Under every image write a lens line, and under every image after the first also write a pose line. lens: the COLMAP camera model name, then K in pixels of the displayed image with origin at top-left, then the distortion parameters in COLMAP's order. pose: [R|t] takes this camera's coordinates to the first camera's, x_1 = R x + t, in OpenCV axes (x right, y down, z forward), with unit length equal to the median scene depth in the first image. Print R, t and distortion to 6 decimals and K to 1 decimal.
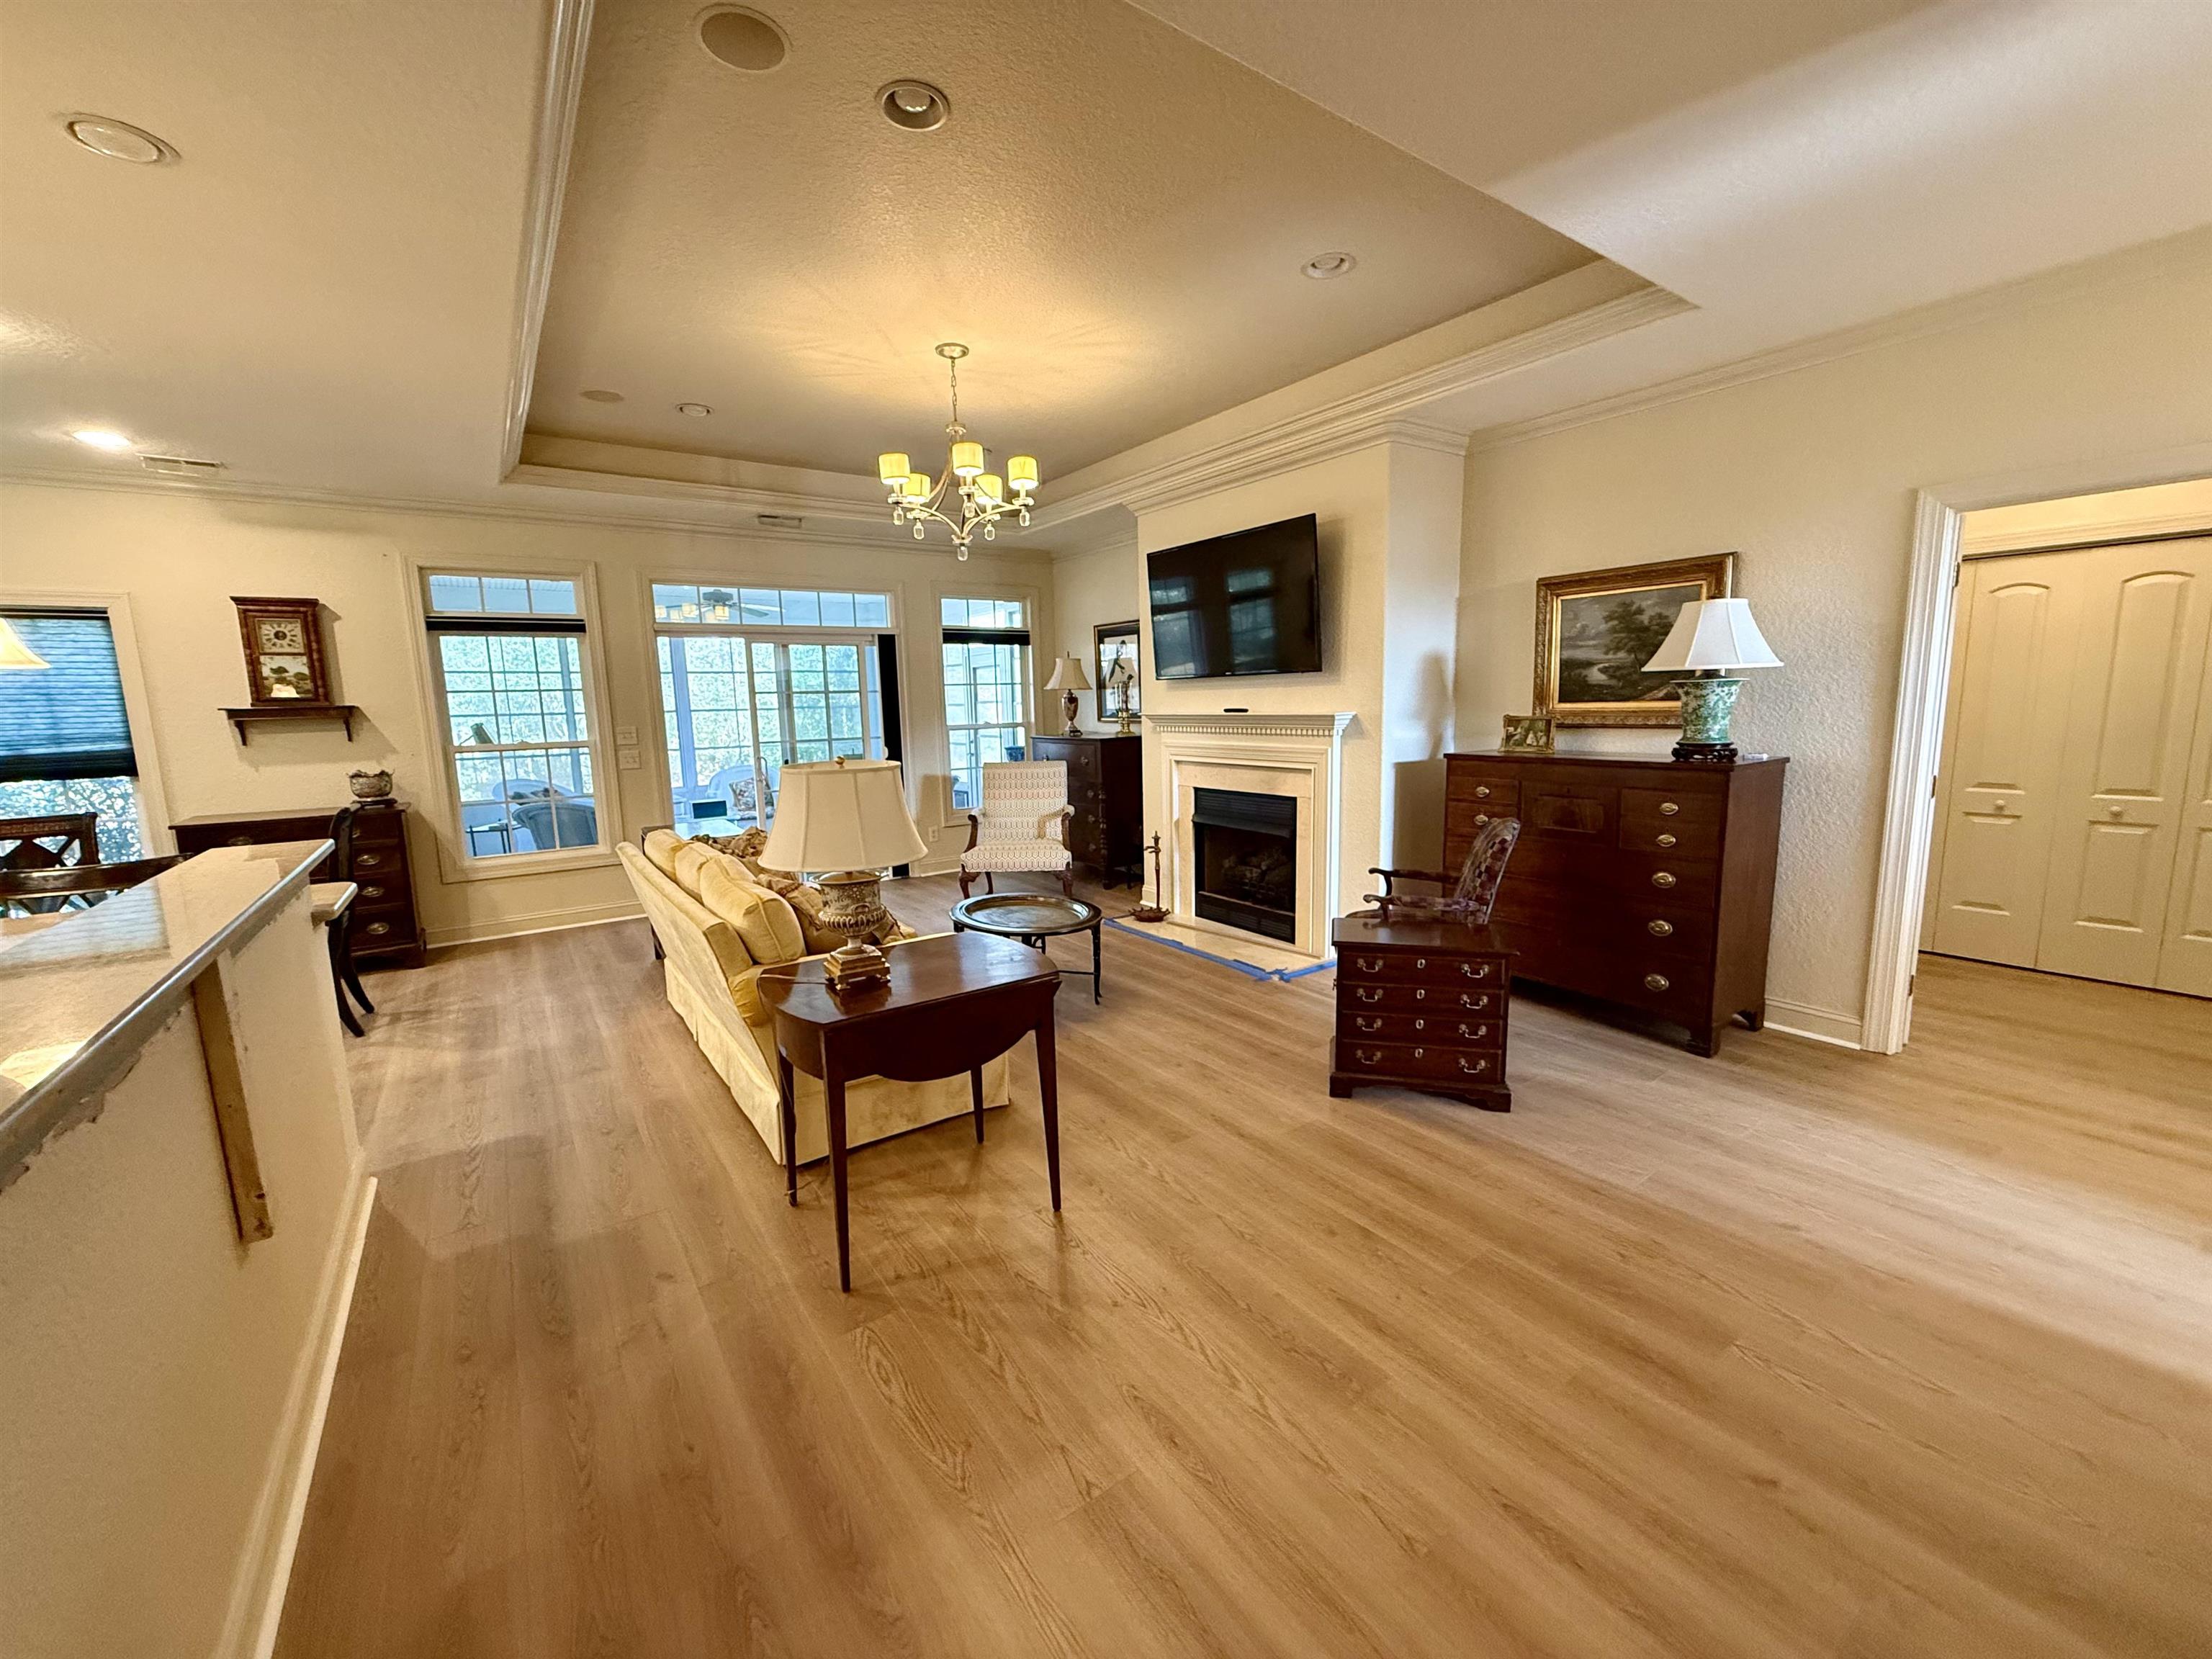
lens RADIAL K [[873.8, 0, 1099.2], [0, 873.8, 826.6], [0, 0, 1]] dist [0.000331, -0.000111]
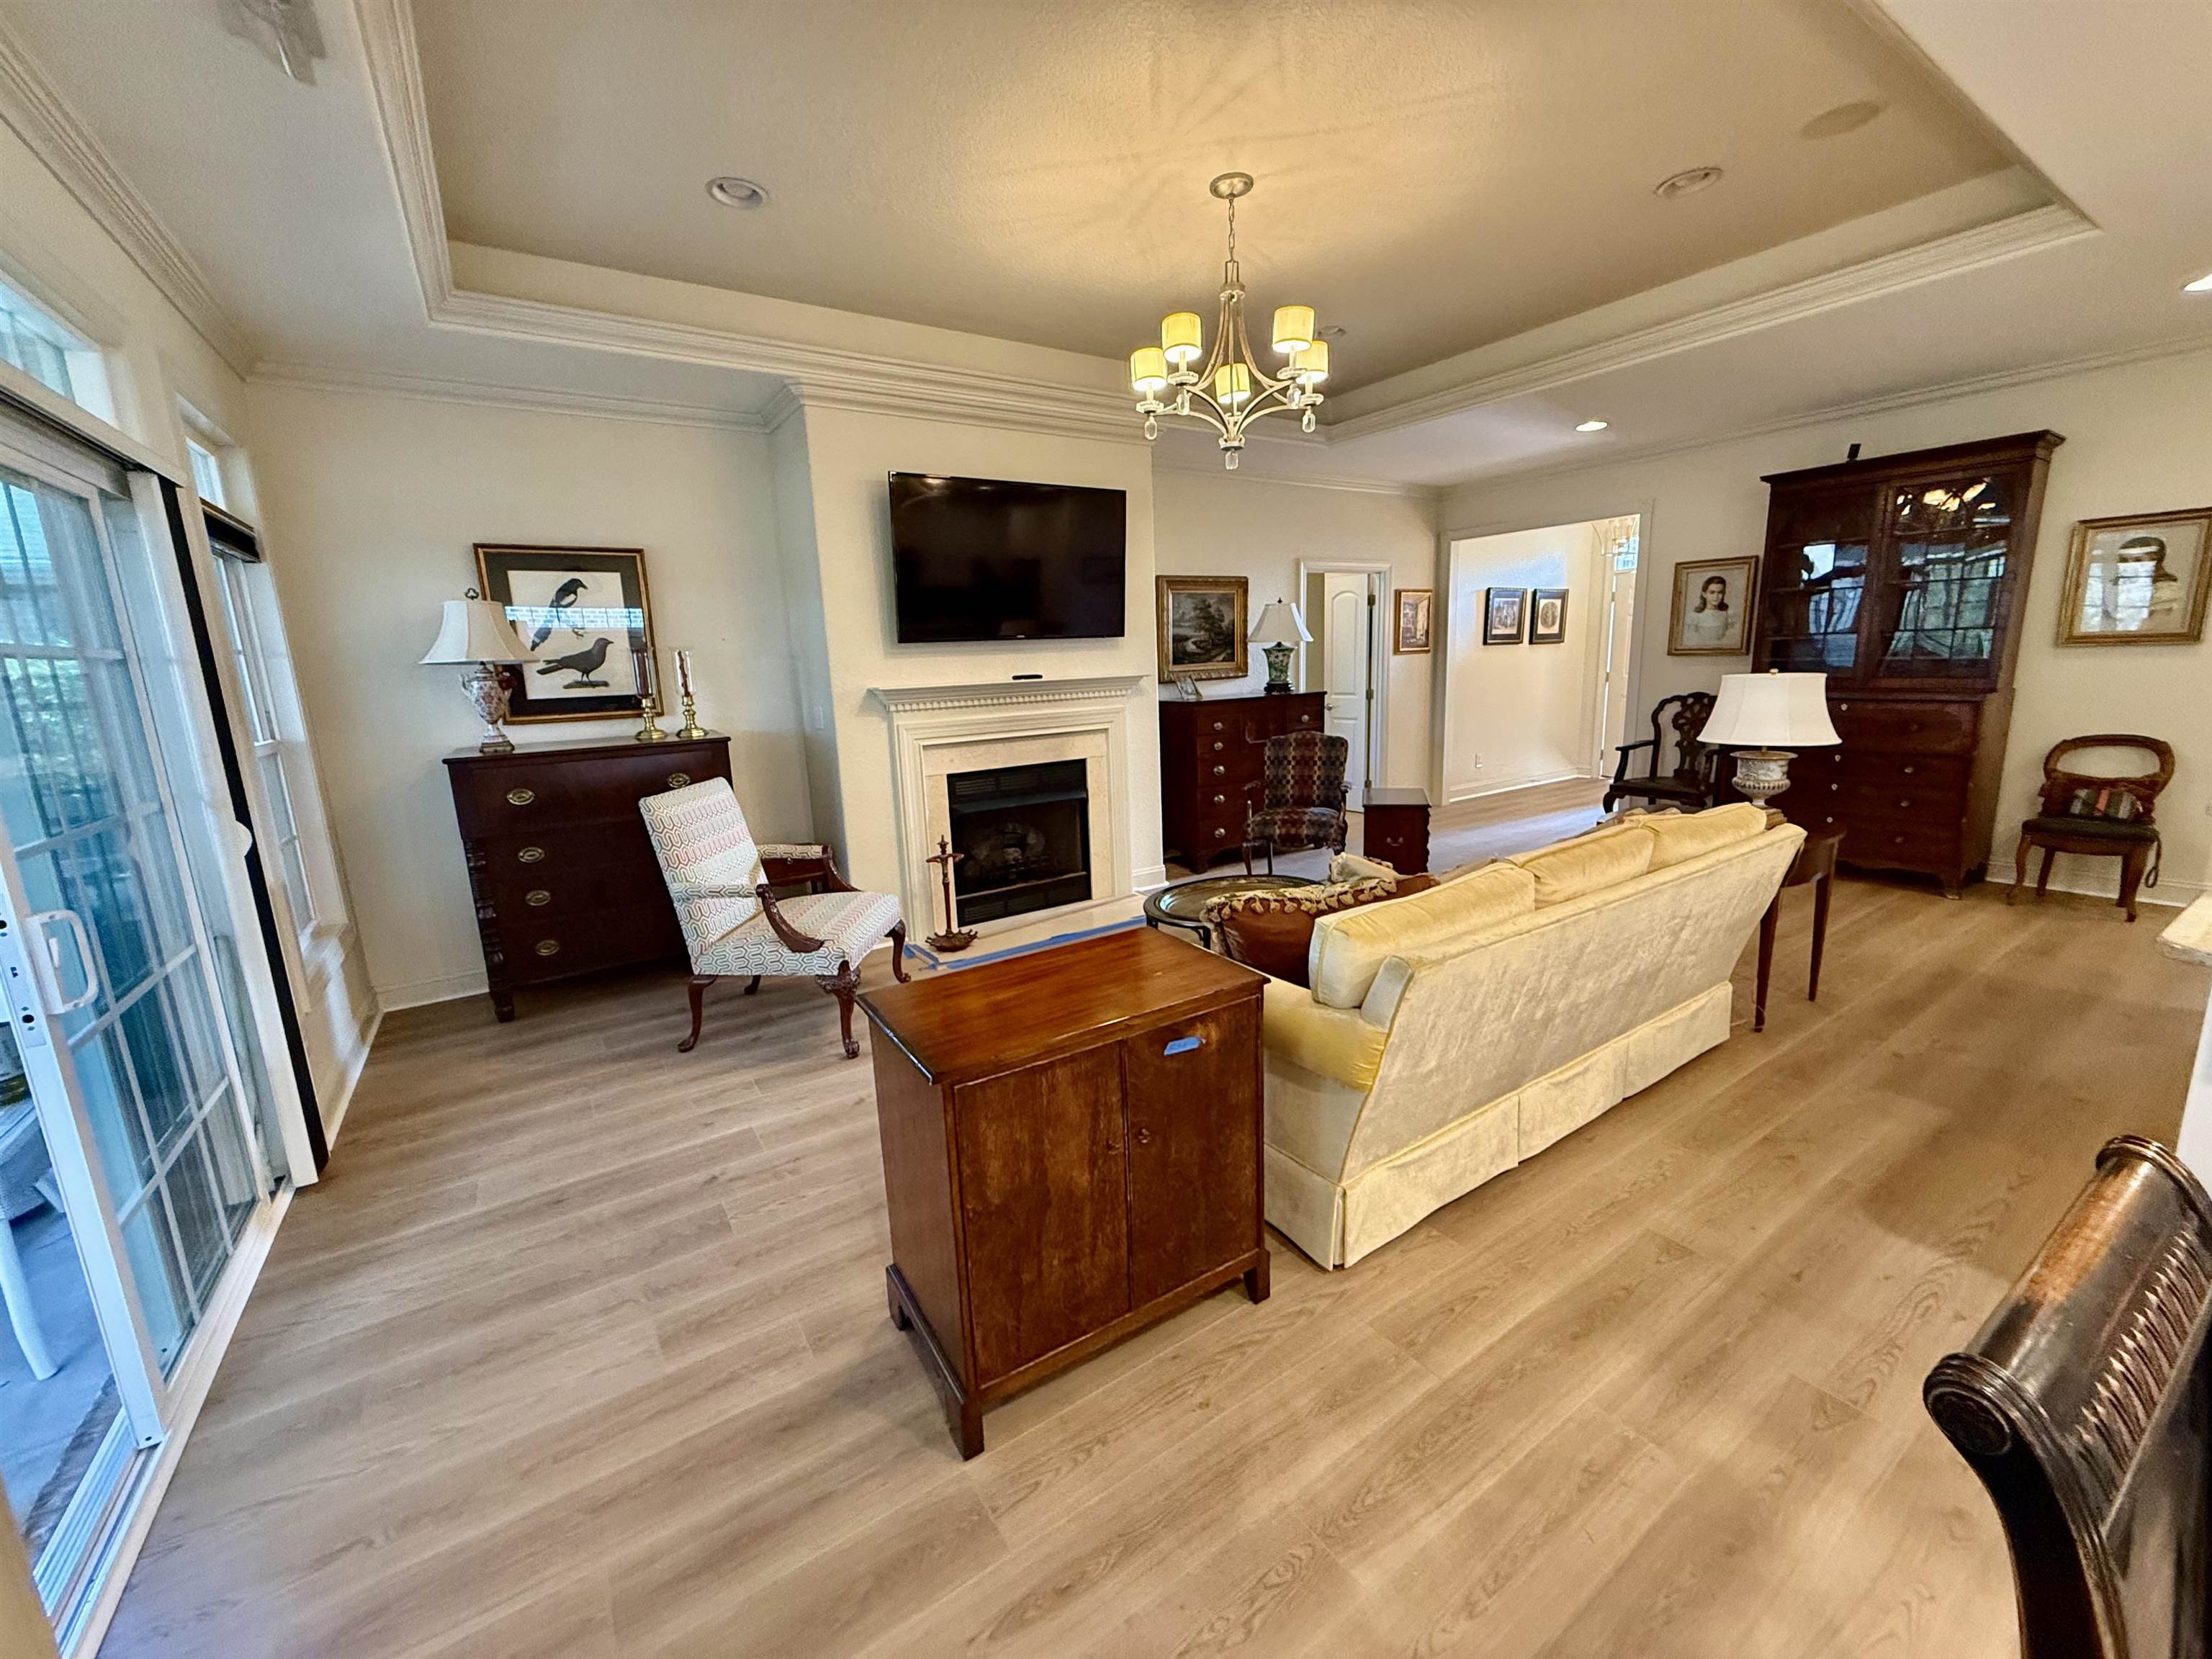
lens RADIAL K [[873.8, 0, 1099.2], [0, 873.8, 826.6], [0, 0, 1]] dist [0.000331, -0.000111]
pose [[0.029974, -0.170445, 0.984911, -0.863090], [0.179757, 0.970208, 0.162430, -0.128355], [-0.983254, 0.172176, 0.059719, 0.992663]]
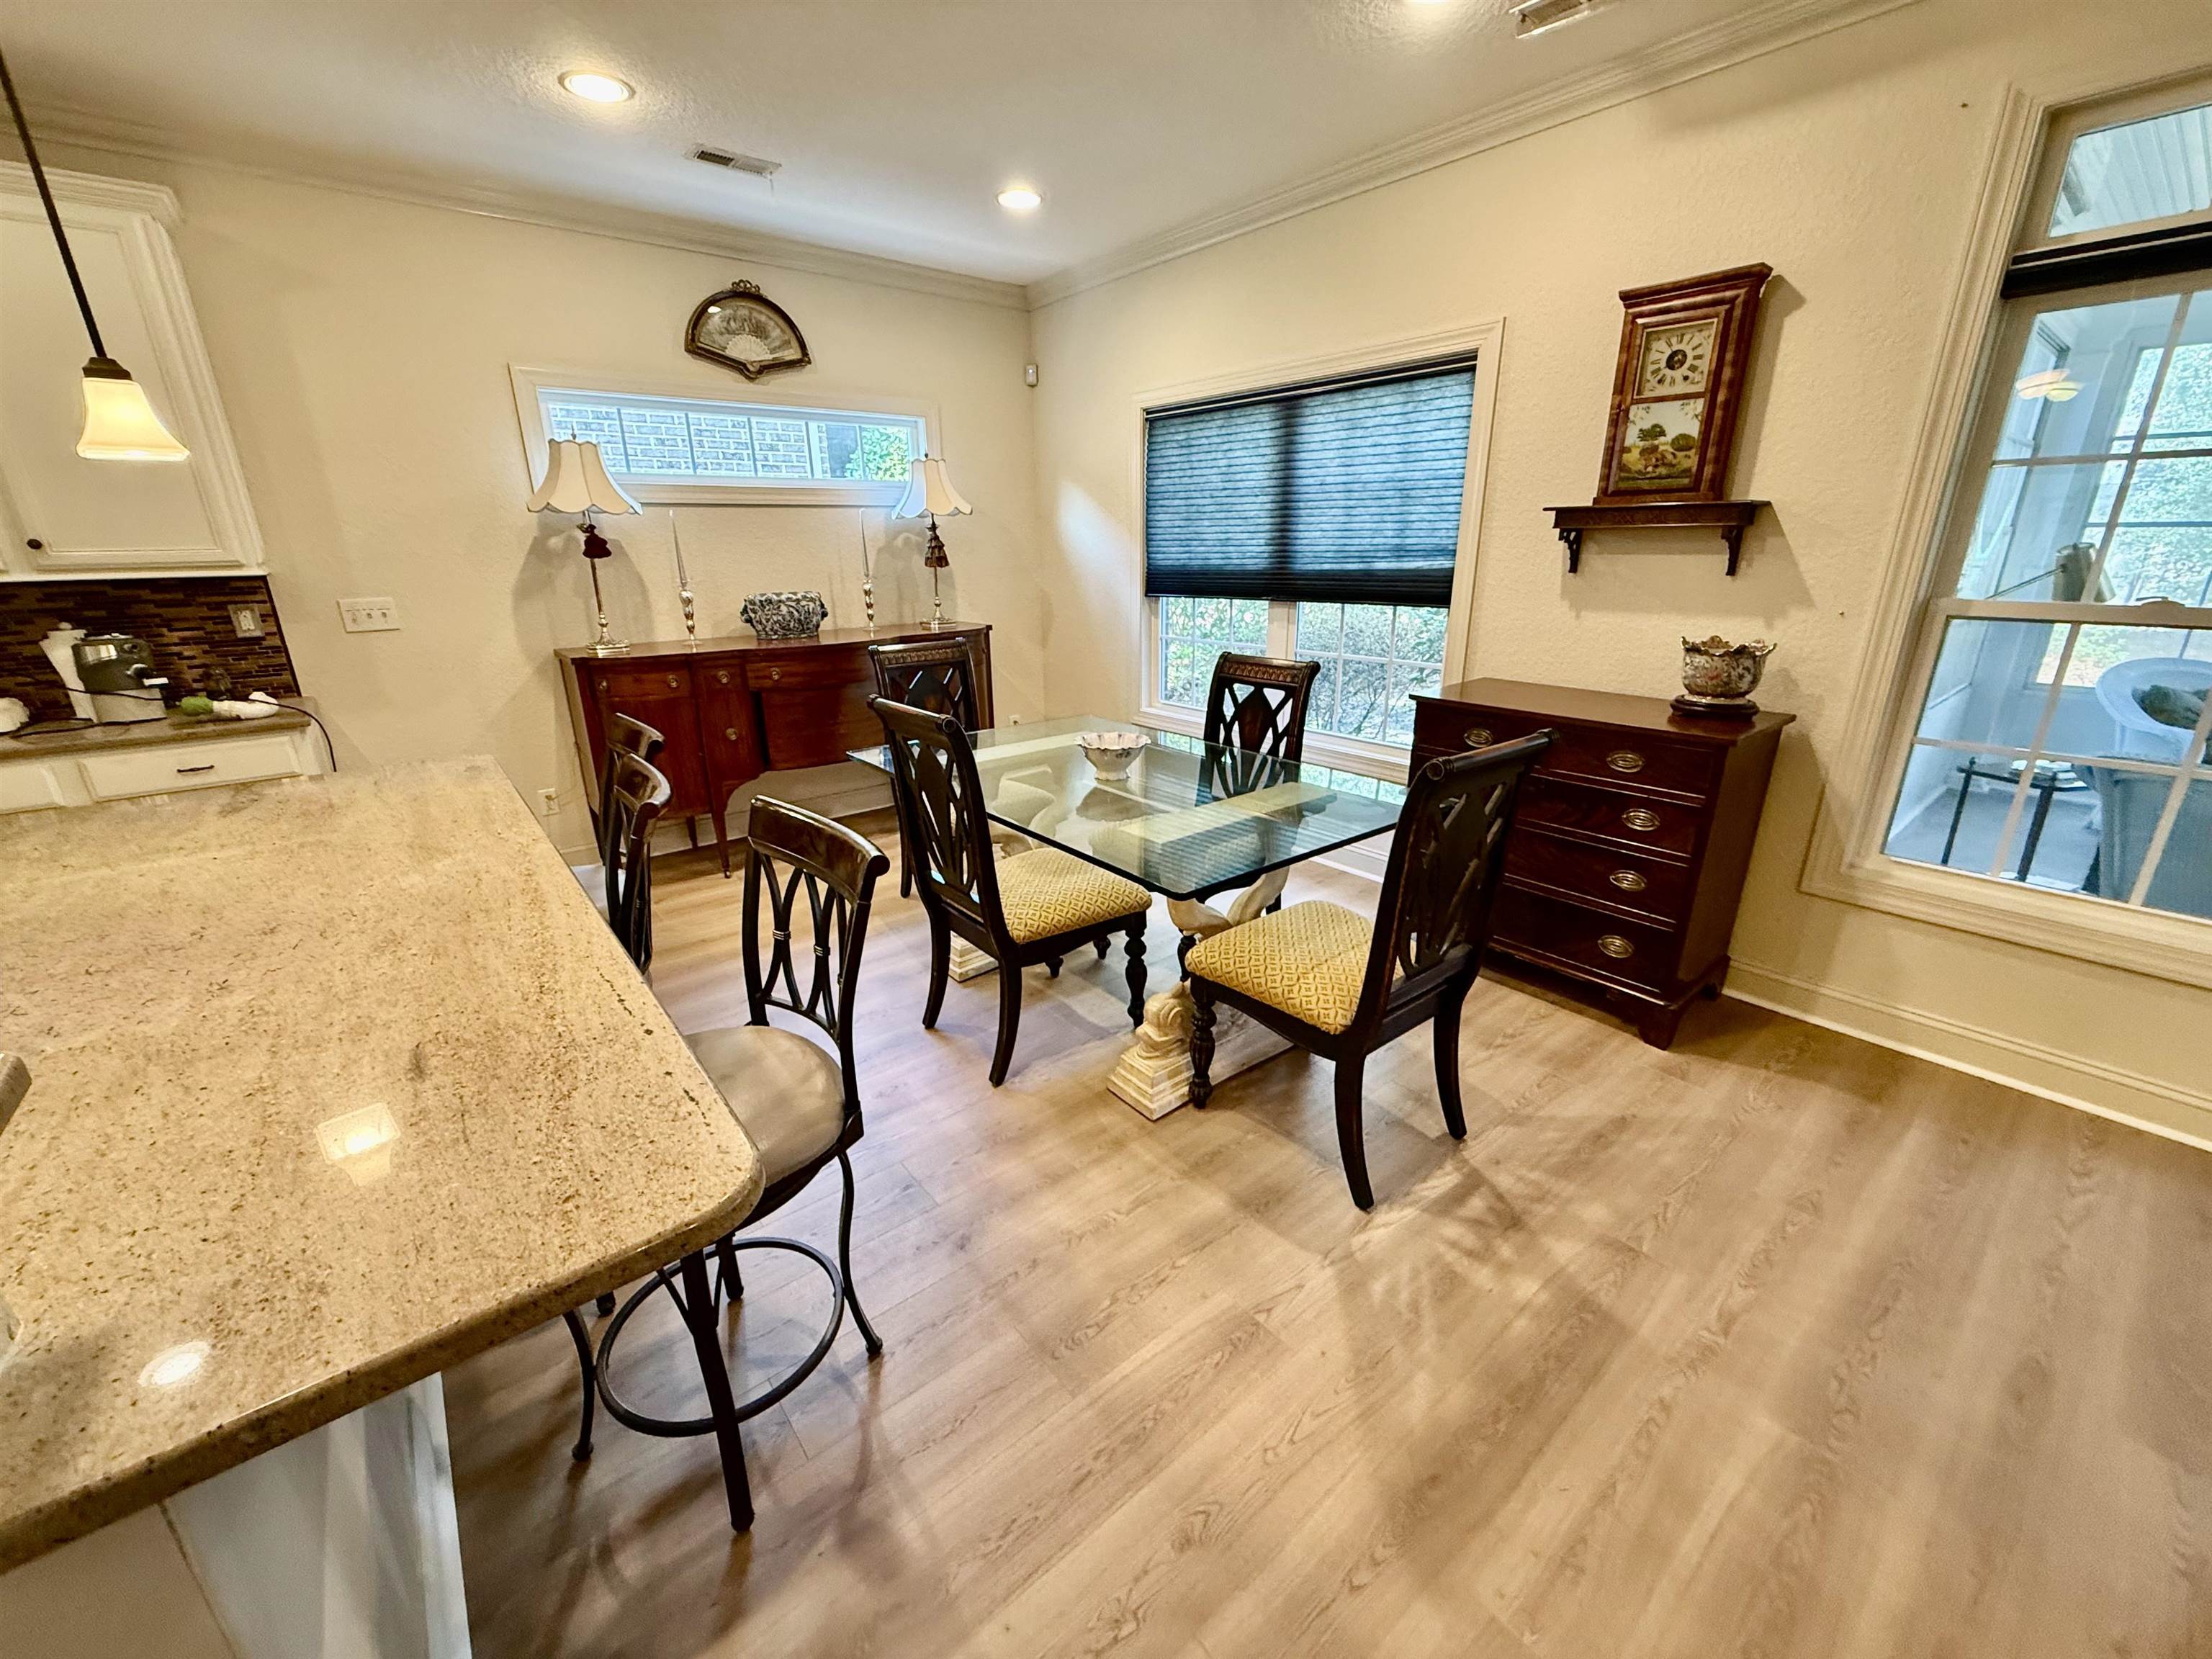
lens RADIAL K [[873.8, 0, 1099.2], [0, 873.8, 826.6], [0, 0, 1]] dist [0.000331, -0.000111]
pose [[0.072487, 0.336217, -0.938991, -0.403081], [-0.133855, 0.936230, 0.324895, -0.086548], [0.988346, 0.102138, 0.112868, 0.669032]]
